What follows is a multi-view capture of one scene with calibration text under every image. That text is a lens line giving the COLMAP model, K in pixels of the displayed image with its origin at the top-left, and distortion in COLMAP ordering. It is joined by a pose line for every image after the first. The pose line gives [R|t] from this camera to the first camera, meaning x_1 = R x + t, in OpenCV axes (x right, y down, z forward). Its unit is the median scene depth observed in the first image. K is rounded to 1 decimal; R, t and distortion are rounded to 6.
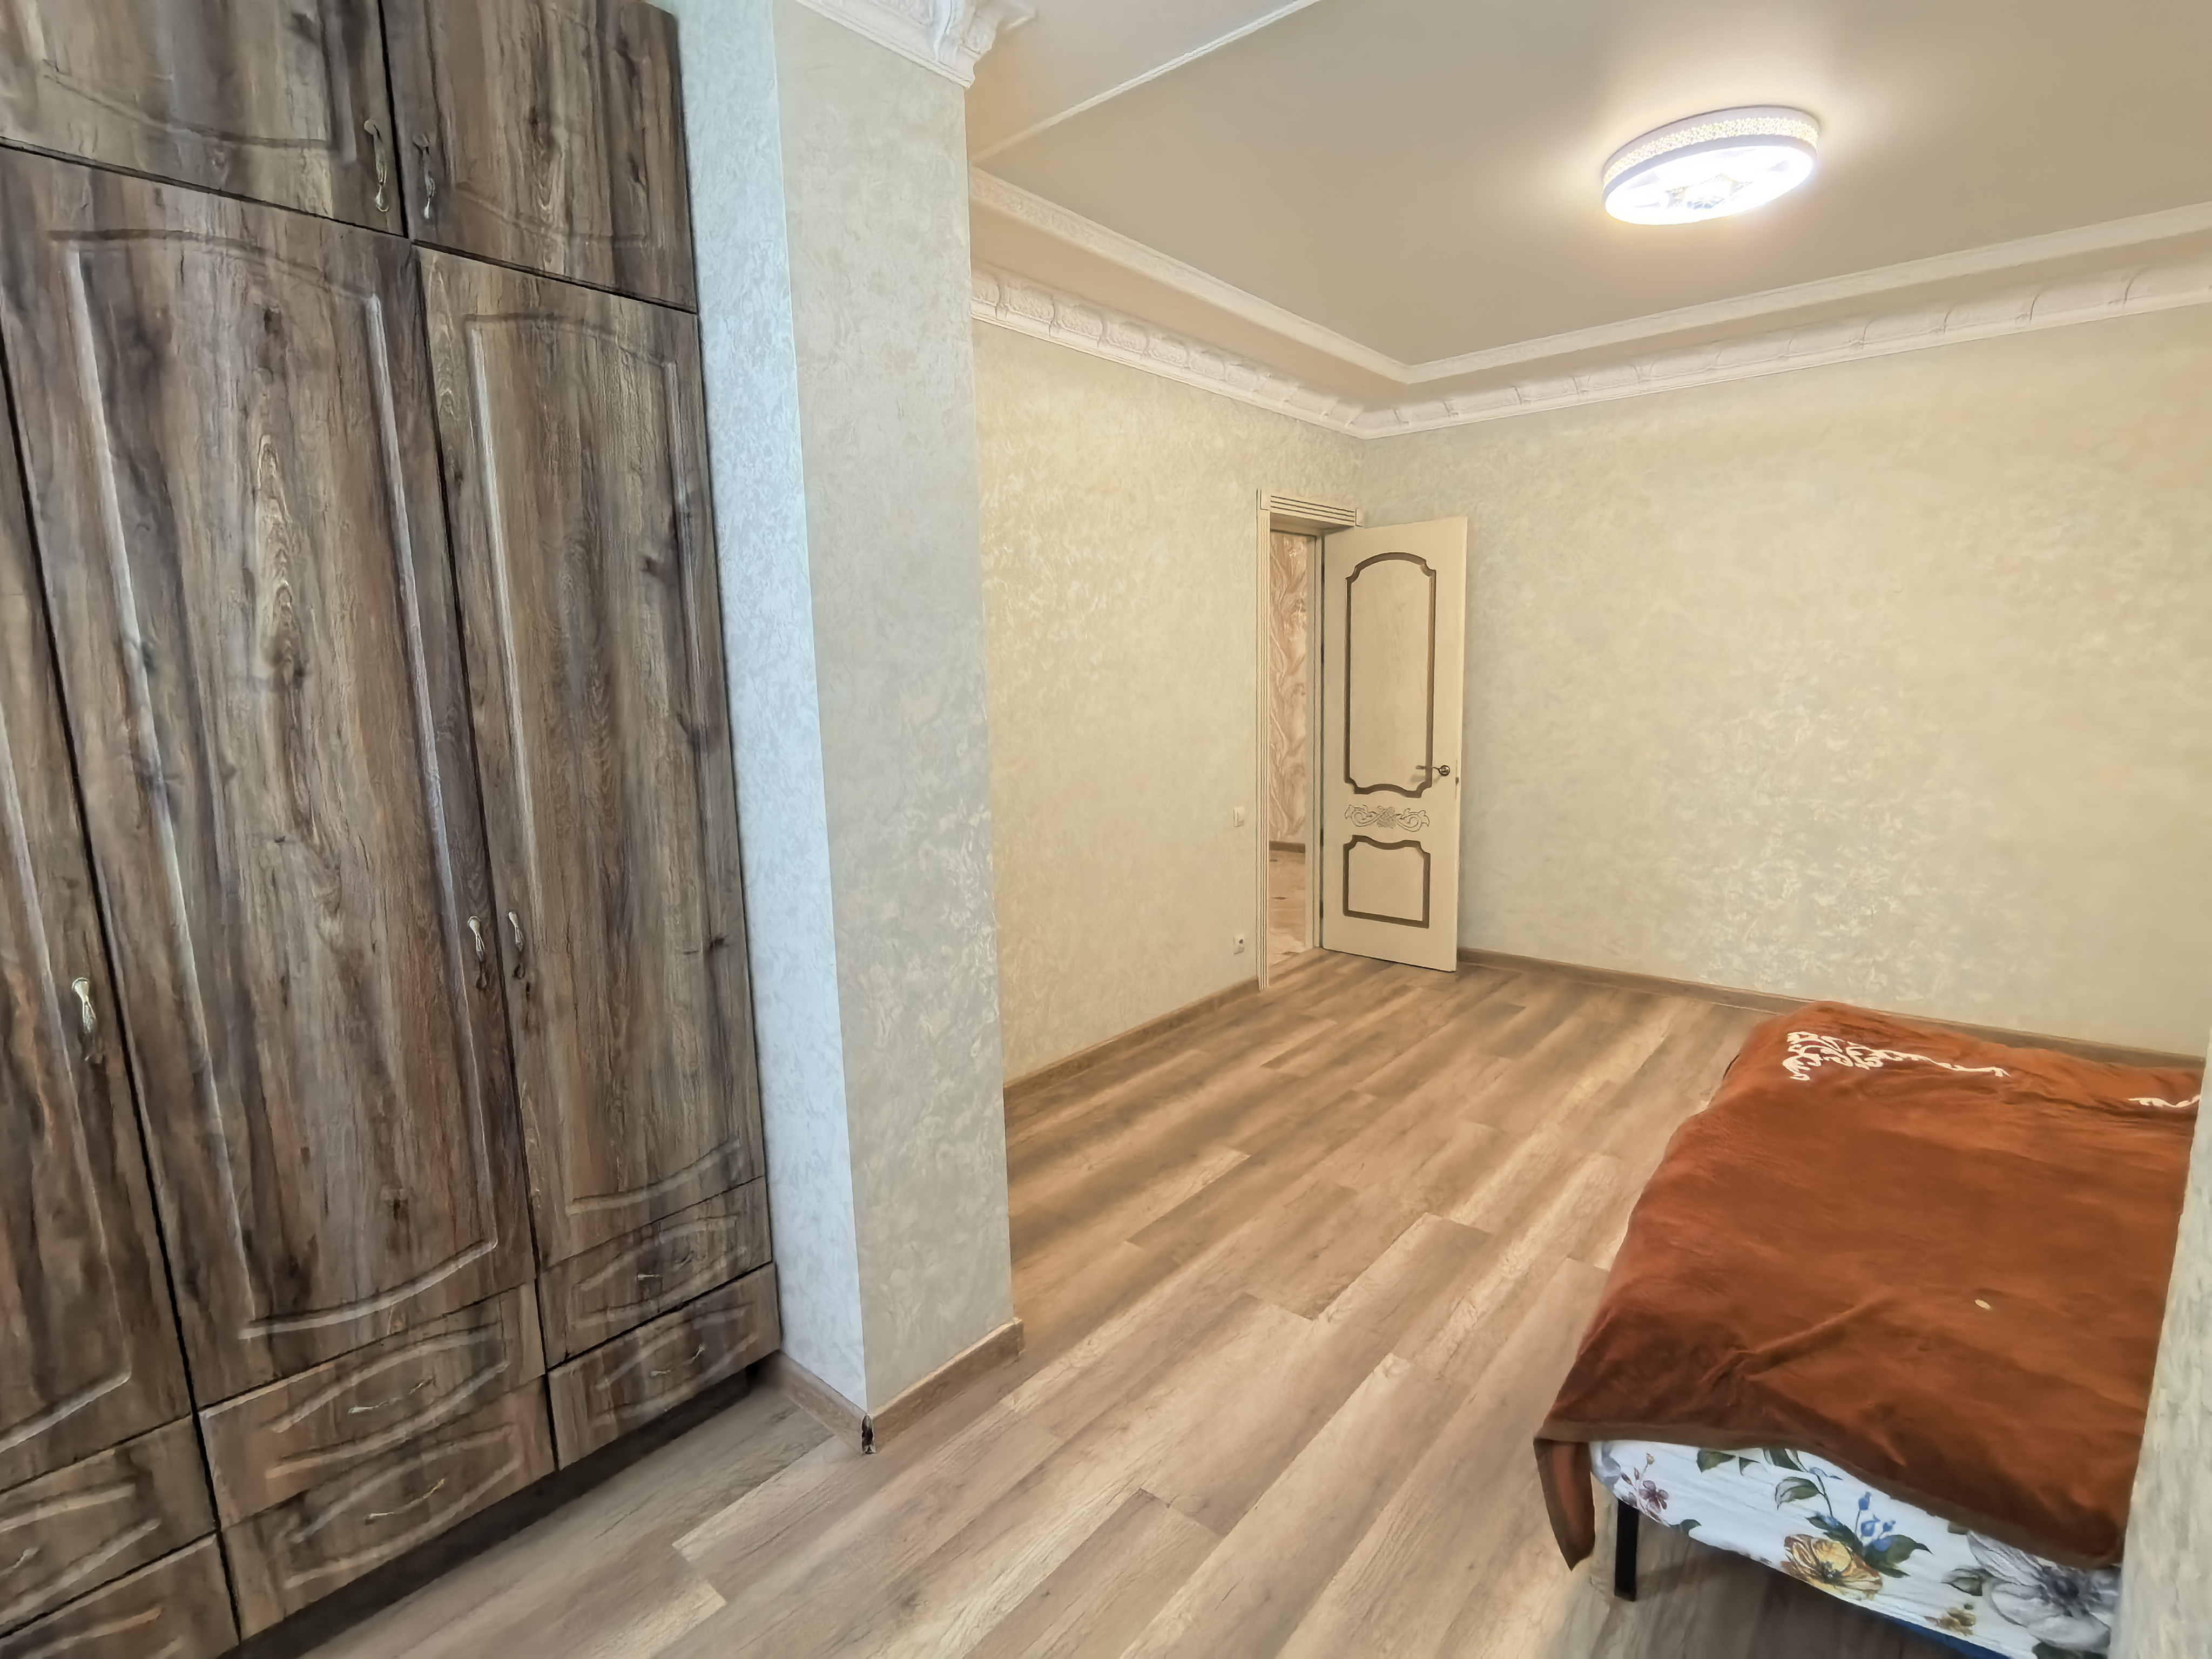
lens RADIAL K [[1063.3, 0, 1097.3], [0, 1063.3, 832.6], [0, 0, 1]] dist [0.001132, -0.010471]
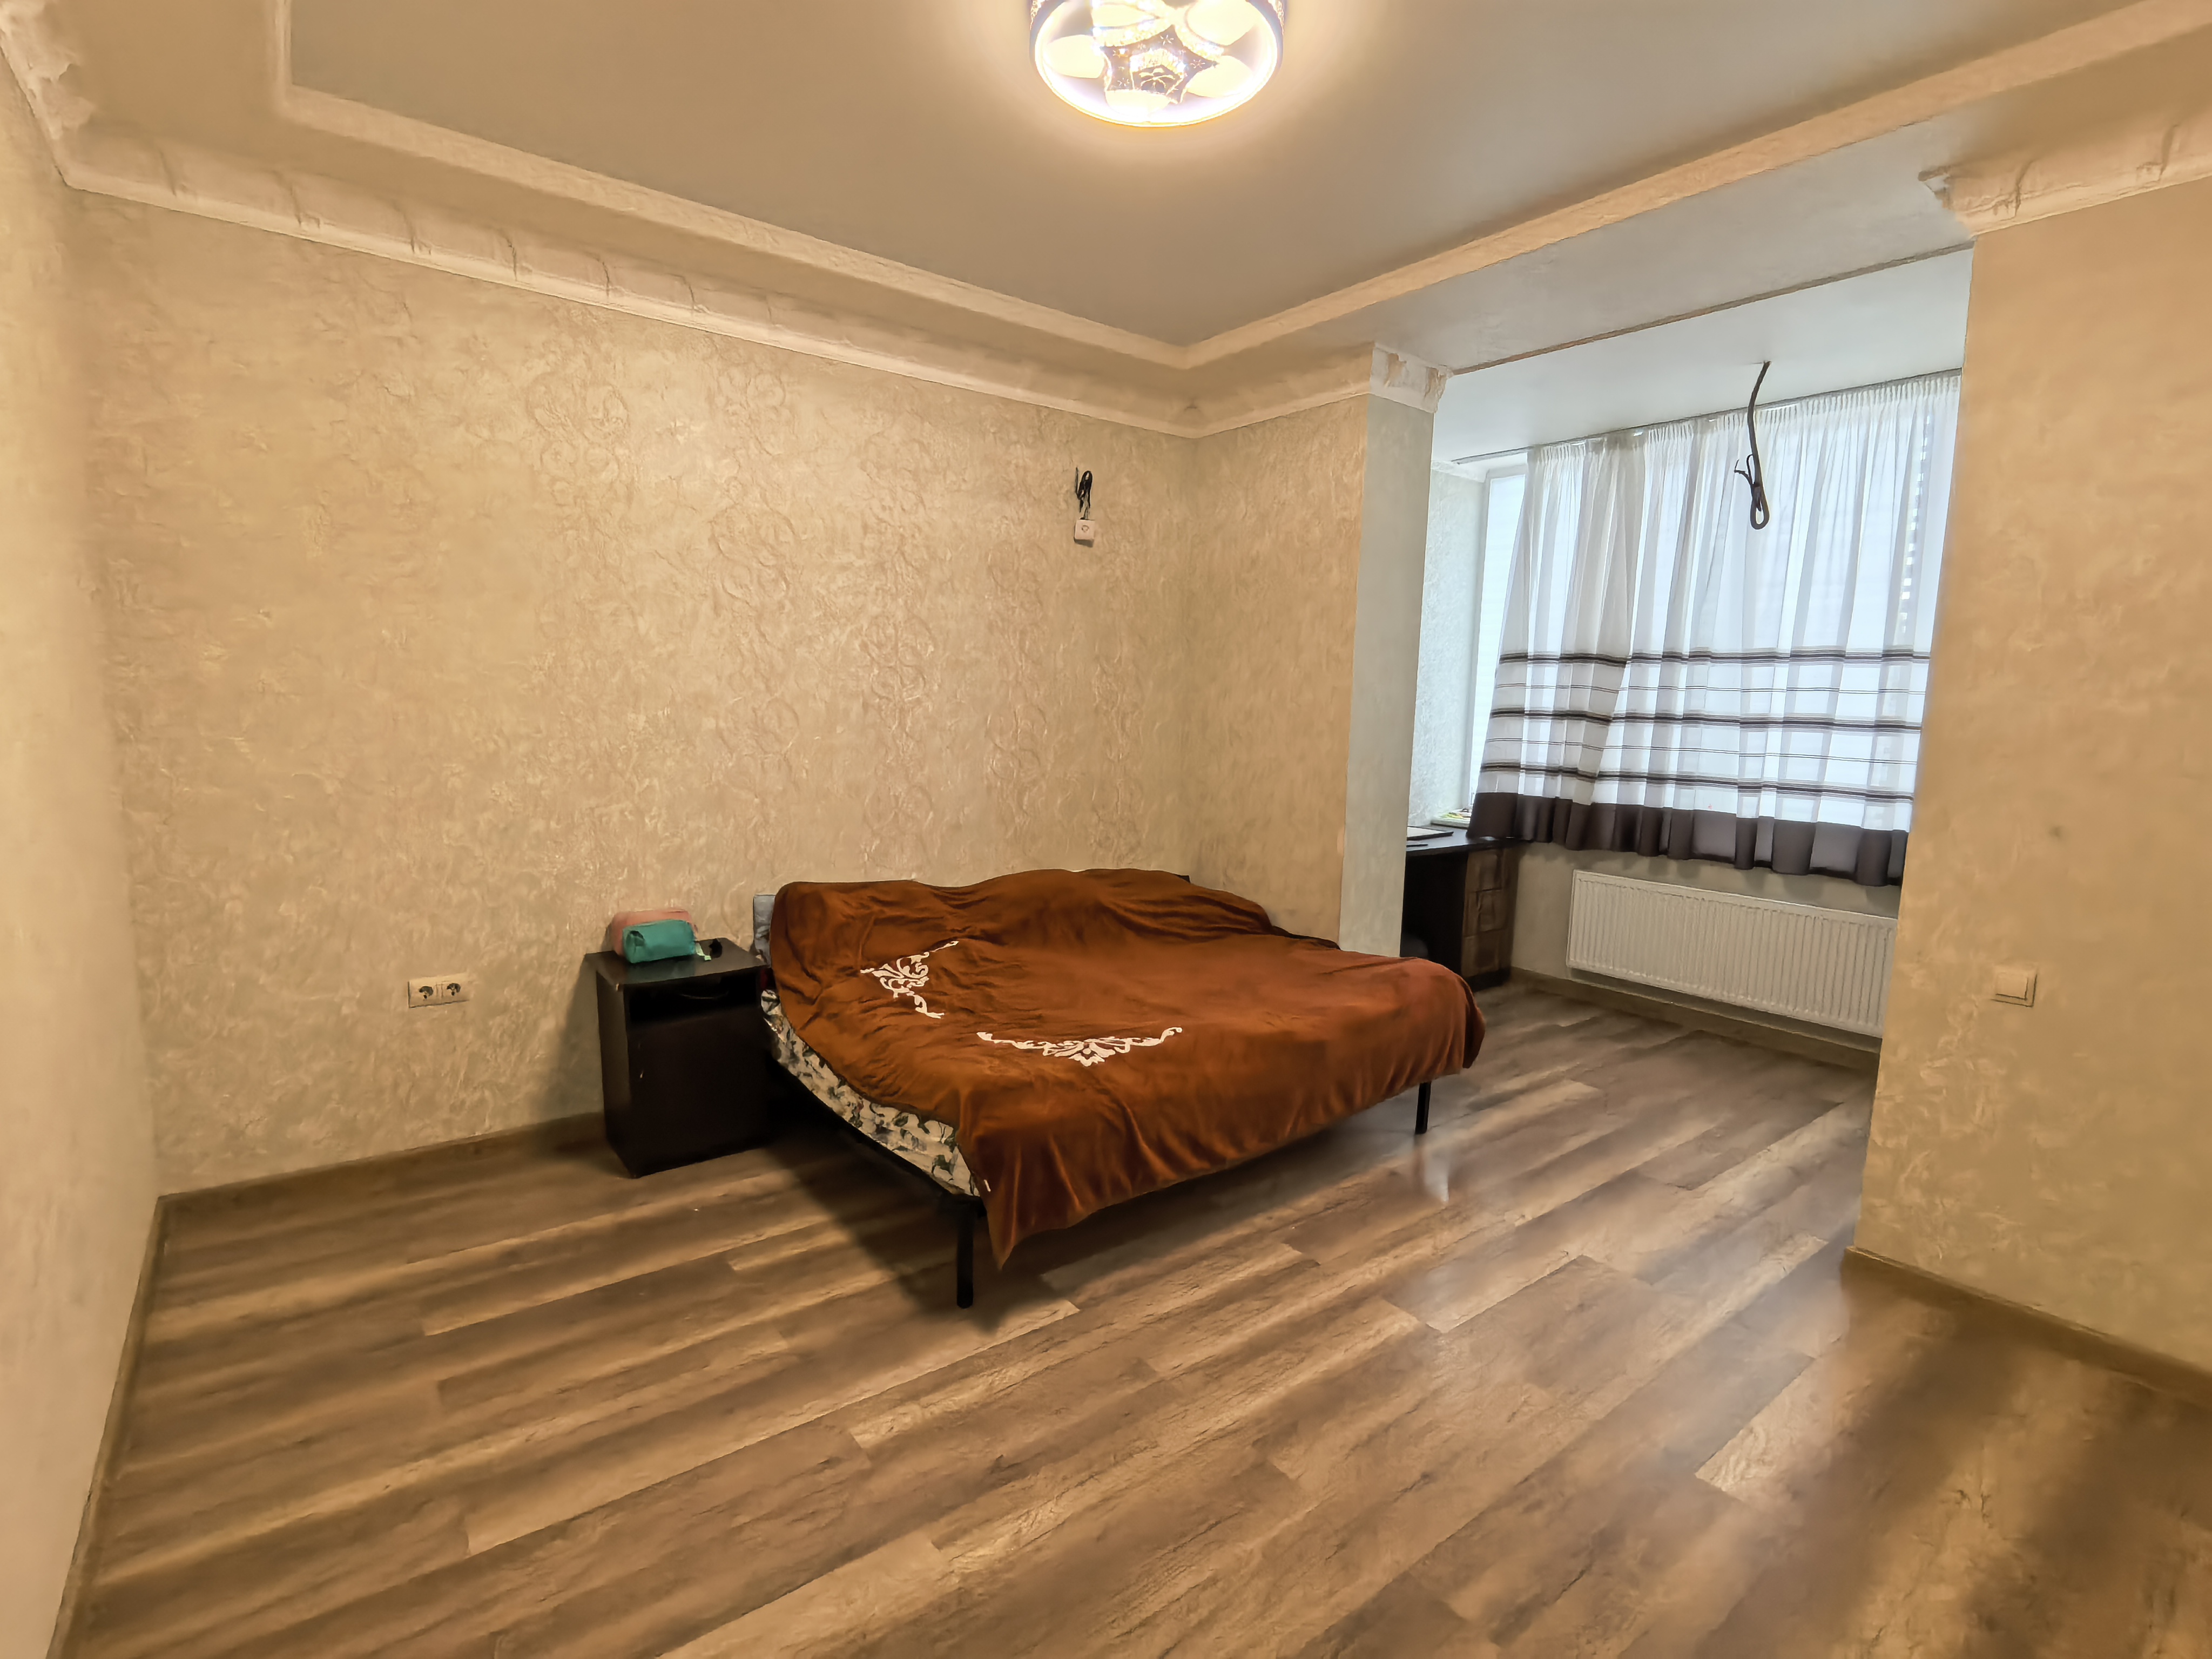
lens RADIAL K [[1063.3, 0, 1097.3], [0, 1063.3, 832.6], [0, 0, 1]] dist [0.001132, -0.010471]
pose [[-0.976440, -0.034659, 0.212988, 0.398279], [0.028434, 0.957747, 0.286204, -0.272382], [-0.213908, 0.285517, -0.934197, 1.682661]]
